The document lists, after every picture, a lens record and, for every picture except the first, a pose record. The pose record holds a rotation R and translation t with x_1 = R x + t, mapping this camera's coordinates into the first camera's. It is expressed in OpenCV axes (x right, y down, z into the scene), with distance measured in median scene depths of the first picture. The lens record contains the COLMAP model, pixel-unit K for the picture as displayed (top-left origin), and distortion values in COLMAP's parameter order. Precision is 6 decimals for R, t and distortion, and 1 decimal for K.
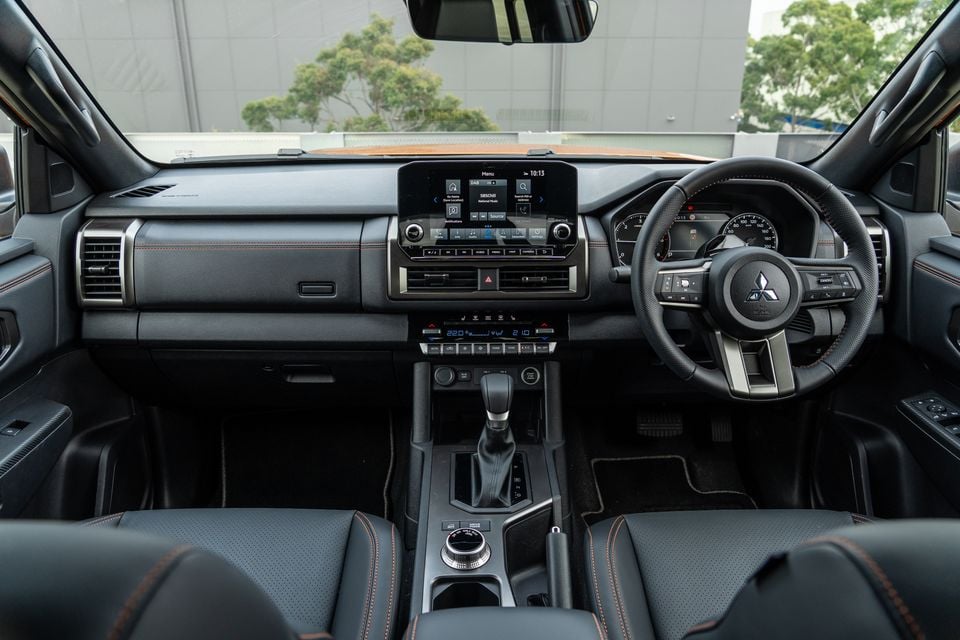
lens RADIAL K [[671.7, 0, 485.5], [0, 671.7, 318.7], [0, 0, 1]] dist [-0.019747, 0.013519]
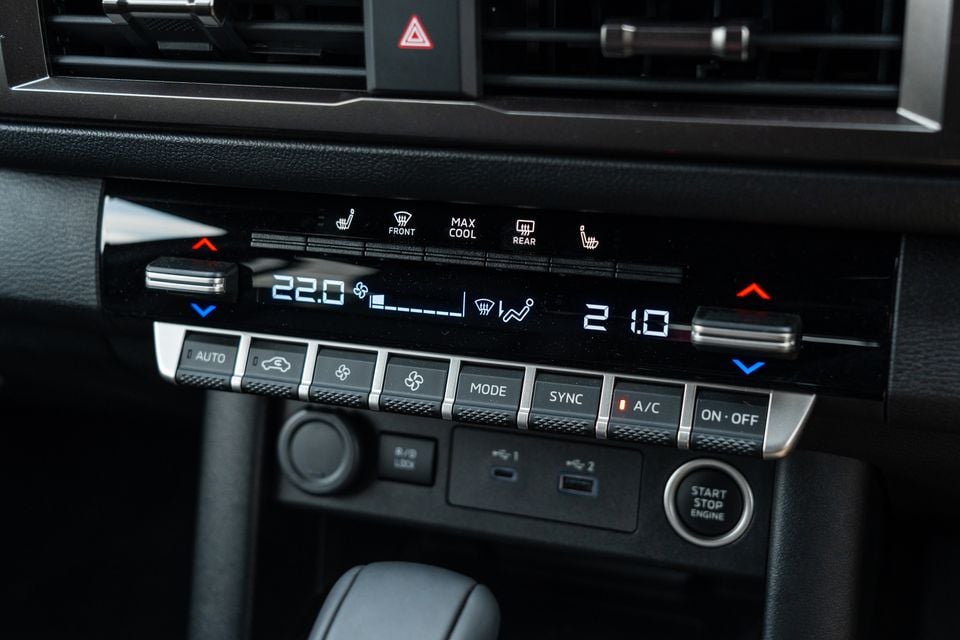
lens RADIAL K [[1317.9, 0, 477.8], [0, 1317.9, 317.5], [0, 0, 1]] dist [0.029062, 0.000000]
pose [[0.928890, 0.105453, -0.355027, 0.147983], [-0.016258, 0.969294, 0.245368, -0.070494], [0.370000, -0.222147, 0.902081, 0.673664]]
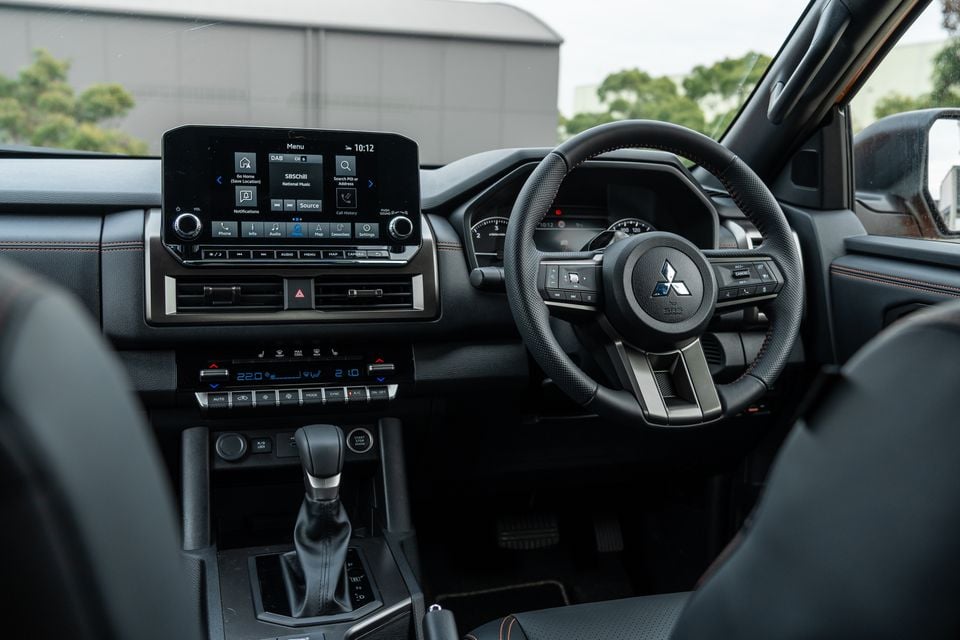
lens RADIAL K [[958.8, 0, 477.6], [0, 958.8, 324.9], [0, 0, 1]] dist [0.041309, 0.000000]
pose [[0.963969, -0.015332, 0.265574, -0.081974], [0.060846, 0.984580, -0.164014, 0.146943], [-0.258964, 0.174264, 0.950037, 0.009892]]
